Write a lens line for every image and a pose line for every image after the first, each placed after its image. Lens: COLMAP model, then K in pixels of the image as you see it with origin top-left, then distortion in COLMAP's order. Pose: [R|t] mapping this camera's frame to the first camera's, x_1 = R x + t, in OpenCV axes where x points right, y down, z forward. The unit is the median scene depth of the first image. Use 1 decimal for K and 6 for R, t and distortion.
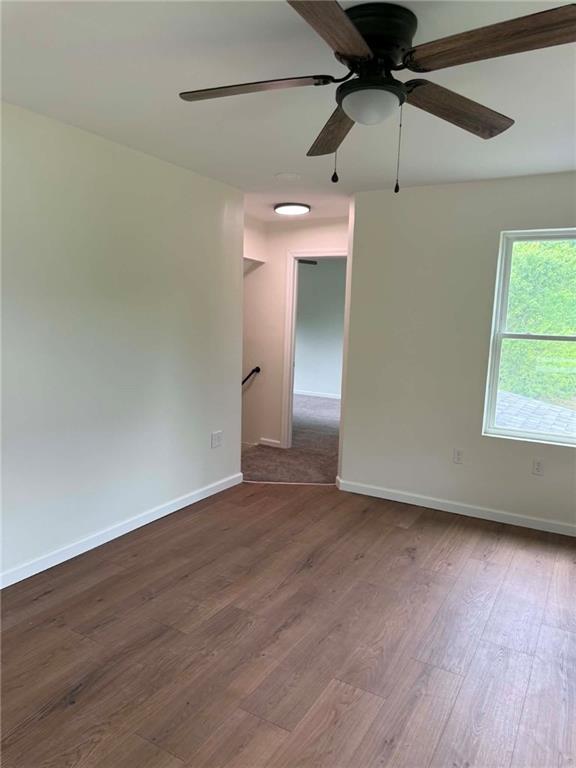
lens RADIAL K [[549.5, 0, 284.9], [0, 549.5, 385.0], [0, 0, 1]] dist [0.006186, -0.001703]
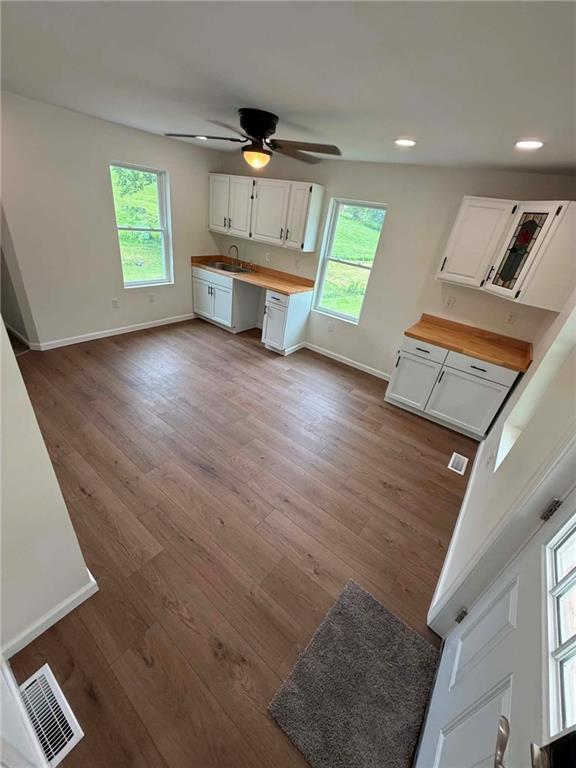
lens RADIAL K [[306.0, 0, 285.9], [0, 306.0, 380.4], [0, 0, 1]] dist [0.000164, 0.000181]
pose [[0.137590, -0.496336, 0.857158, -1.046763], [0.004135, 0.865669, 0.500600, -0.271273], [-0.990481, -0.065333, 0.121159, 0.524387]]
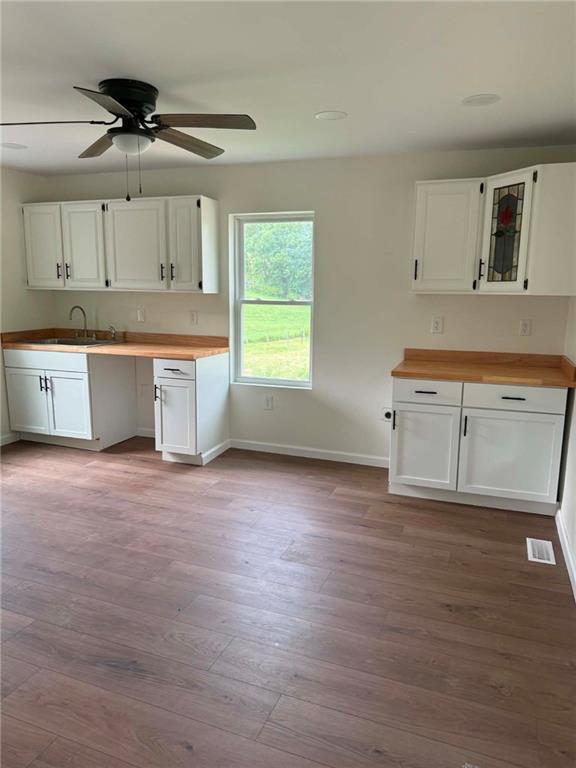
lens RADIAL K [[543.4, 0, 288.0], [0, 543.4, 384.0], [0, 0, 1]] dist [0.048595, -0.056547]
pose [[-0.150486, -0.206722, 0.966758, -1.170861], [0.112413, 0.967973, 0.224480, -0.121978], [-0.982200, 0.142457, -0.122428, 0.670228]]
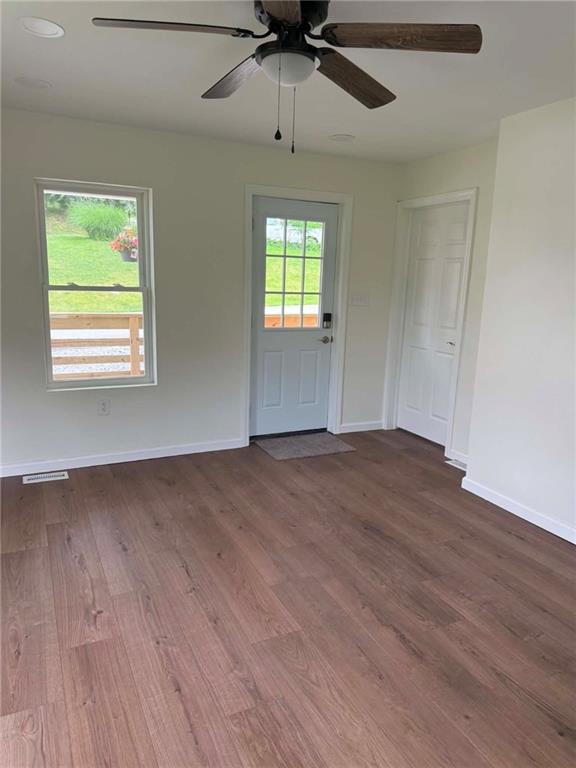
lens RADIAL K [[543.4, 0, 288.0], [0, 543.4, 384.0], [0, 0, 1]] dist [0.048595, -0.056547]
pose [[-0.555548, 0.116688, -0.823256, 0.850401], [-0.155152, 0.958166, 0.240510, -0.138567], [0.816881, 0.261345, -0.514203, 1.325812]]
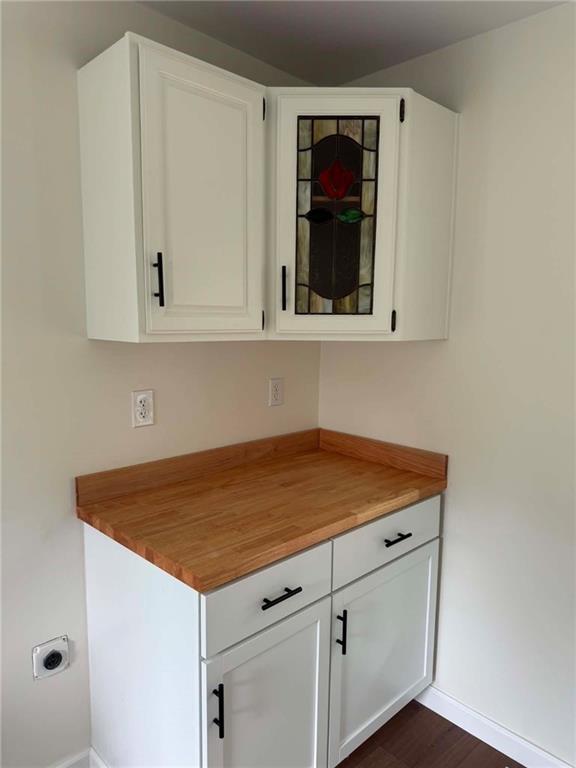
lens RADIAL K [[543.4, 0, 288.0], [0, 543.4, 384.0], [0, 0, 1]] dist [0.048595, -0.056547]
pose [[-0.960583, -0.082072, 0.265603, 0.108993], [-0.008675, 0.963810, 0.266448, -0.095826], [-0.277859, 0.253641, -0.926532, 0.591555]]
